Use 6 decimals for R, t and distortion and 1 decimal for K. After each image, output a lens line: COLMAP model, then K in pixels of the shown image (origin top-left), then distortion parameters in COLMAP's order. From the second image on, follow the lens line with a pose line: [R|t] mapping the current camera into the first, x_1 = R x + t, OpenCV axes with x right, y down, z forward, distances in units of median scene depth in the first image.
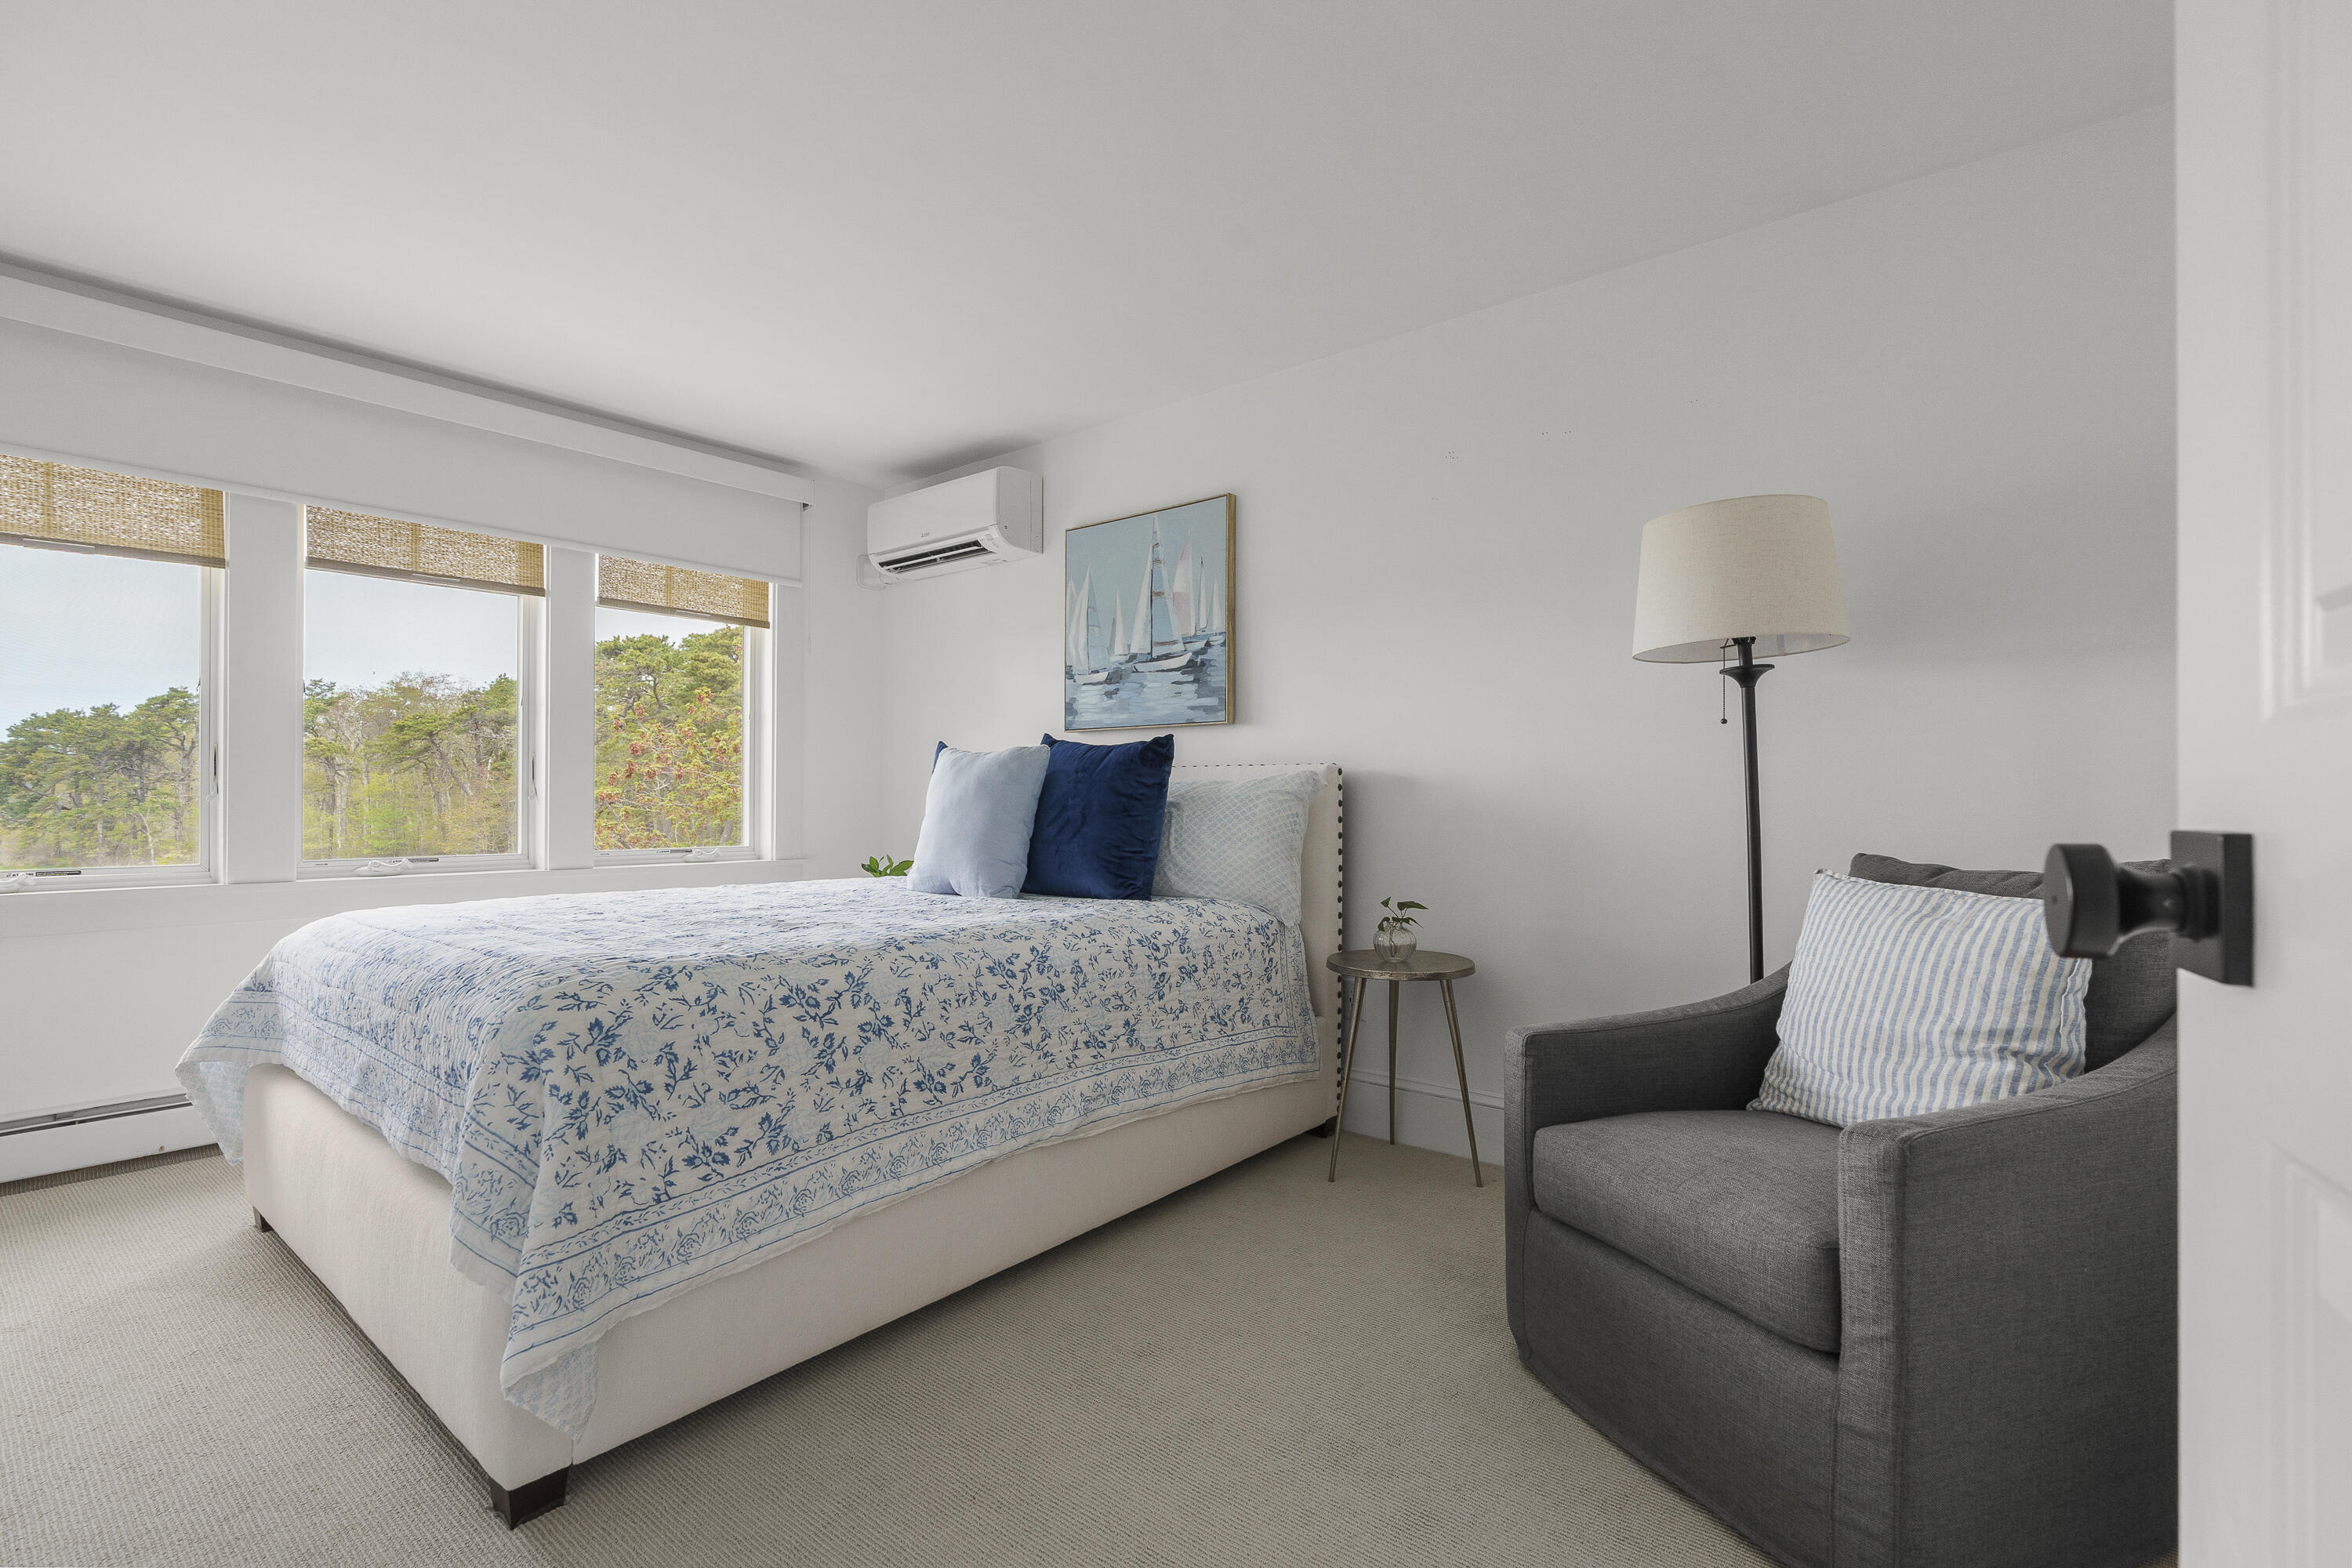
lens RADIAL K [[1062.4, 0, 1176.0], [0, 1062.4, 784.0], [0, 0, 1]] dist [-0.005745, -0.000576]
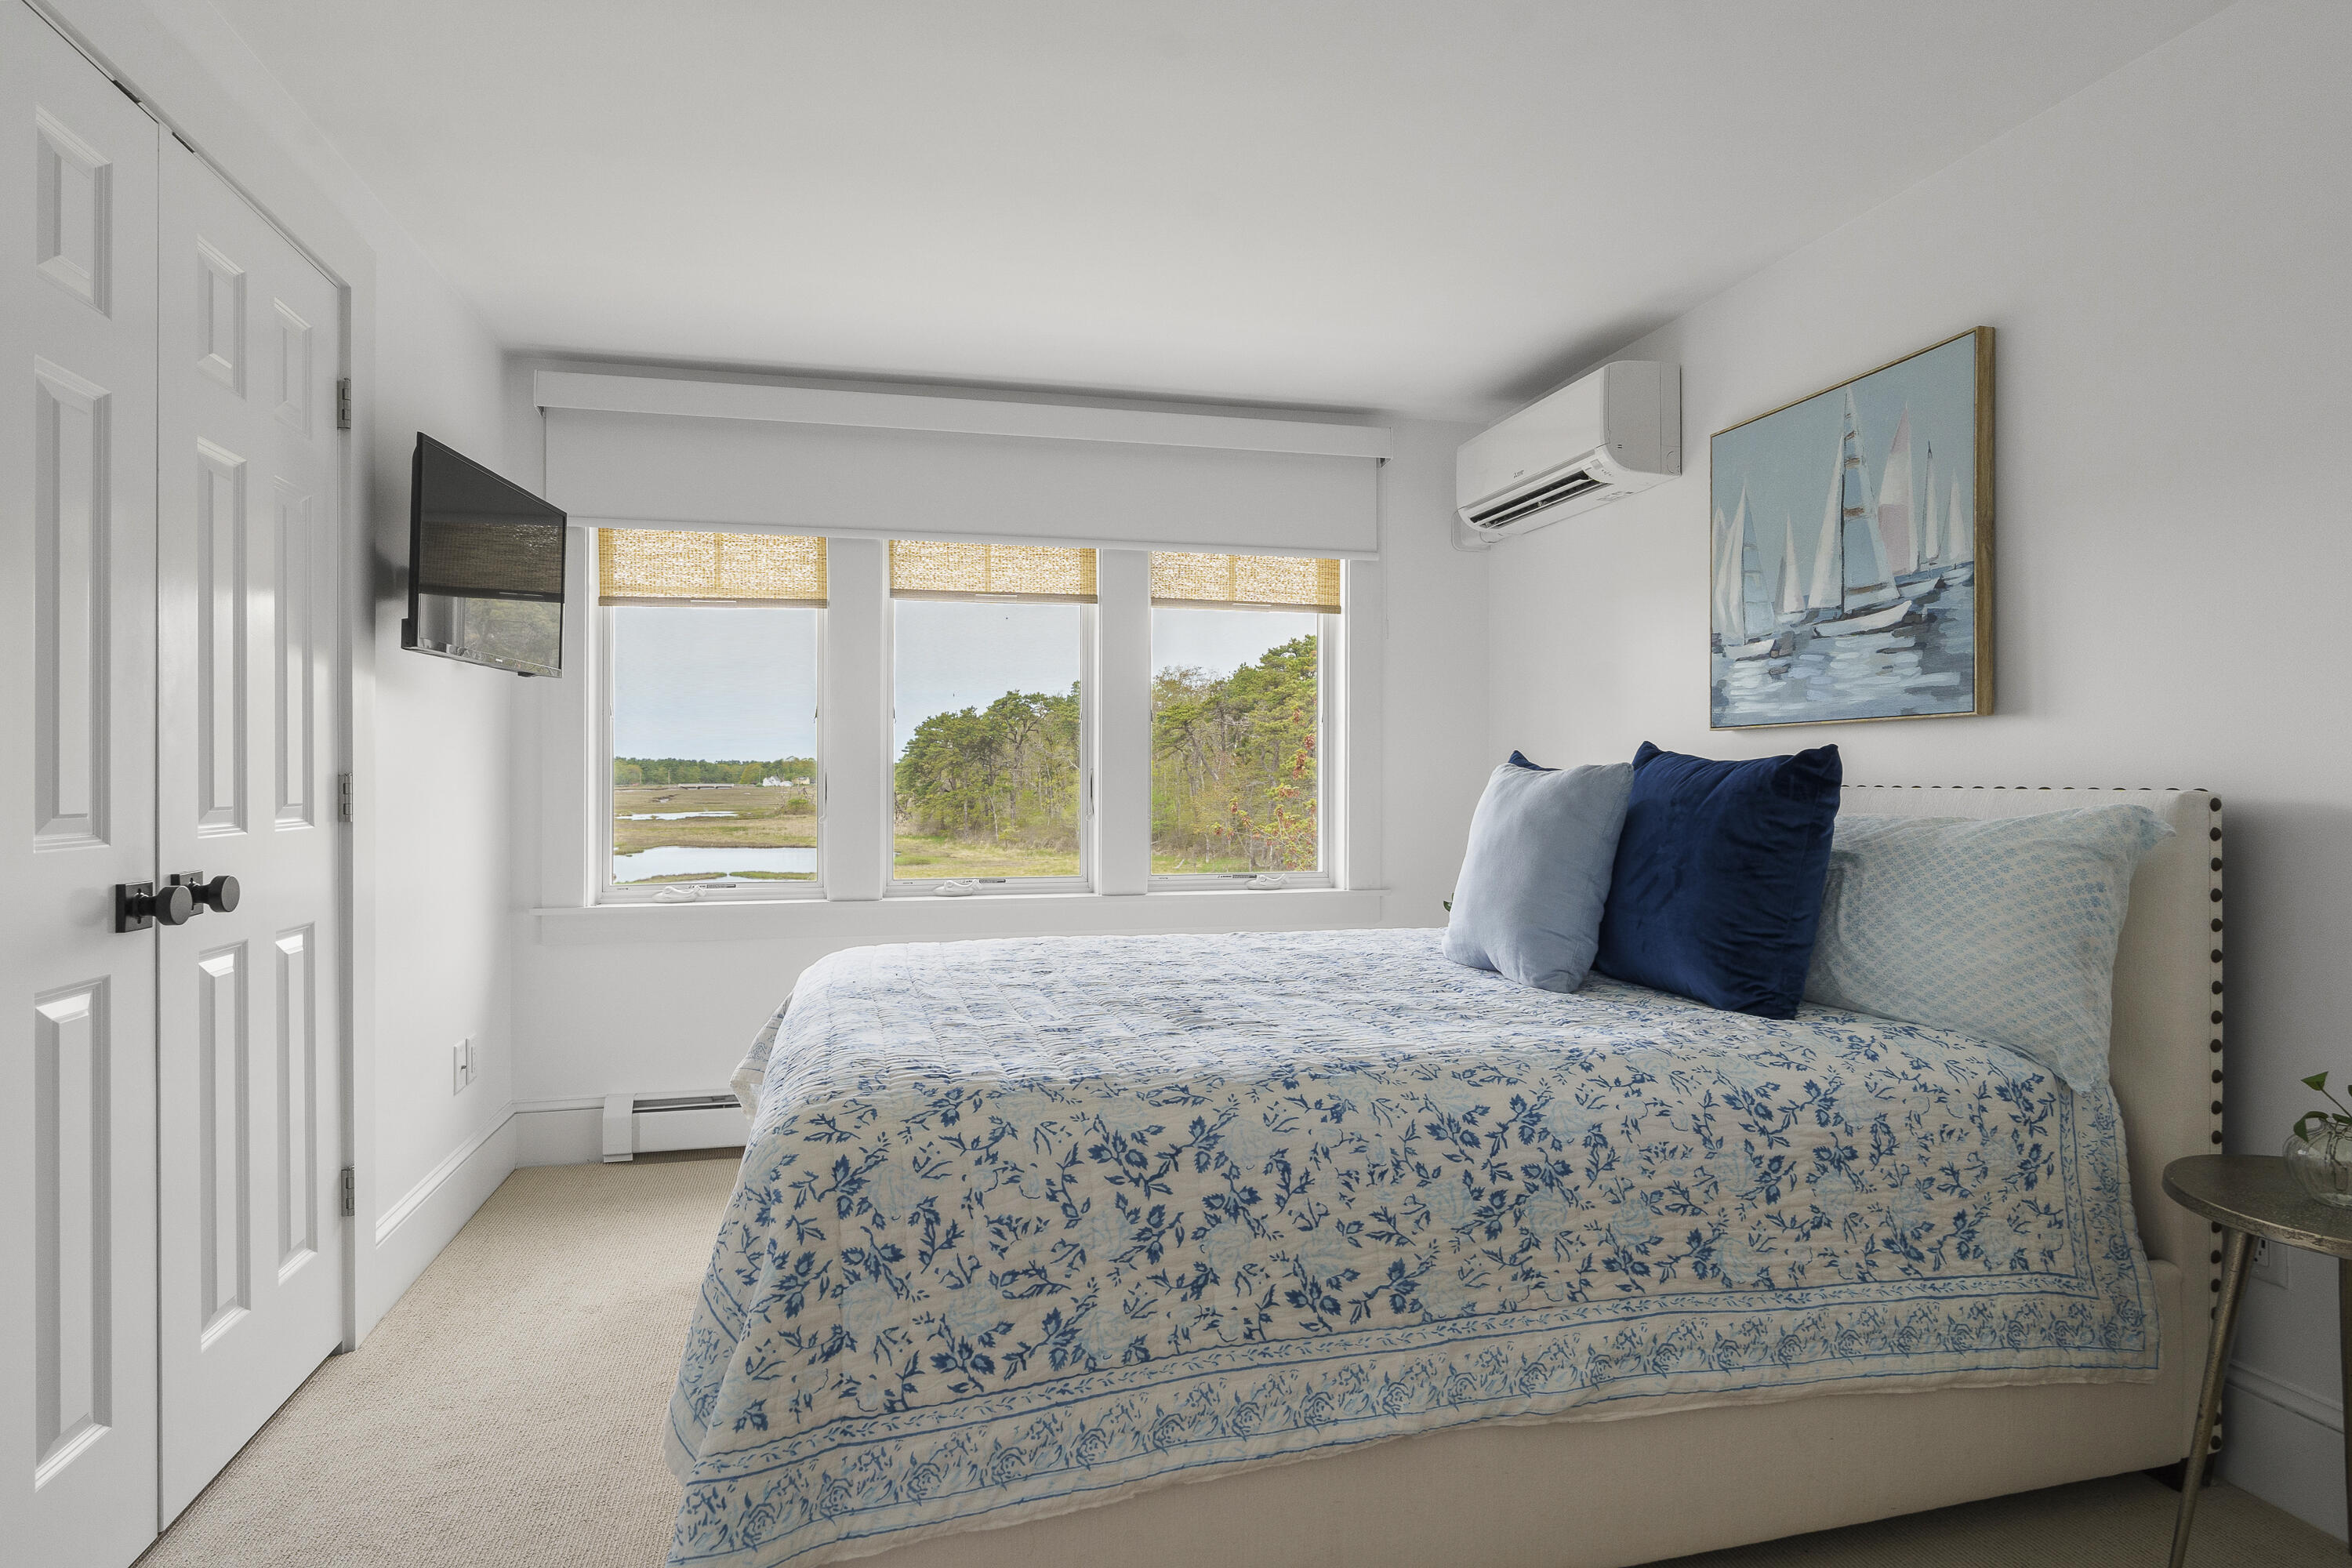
lens RADIAL K [[1182.8, 0, 1172.4], [0, 1182.8, 766.3], [0, 0, 1]] dist [-0.010045, 0.006418]
pose [[0.795921, -0.005874, -0.605372, 0.125898], [0.008733, 0.999960, 0.001780, -0.047436], [0.605337, -0.006703, 0.795941, 0.286377]]
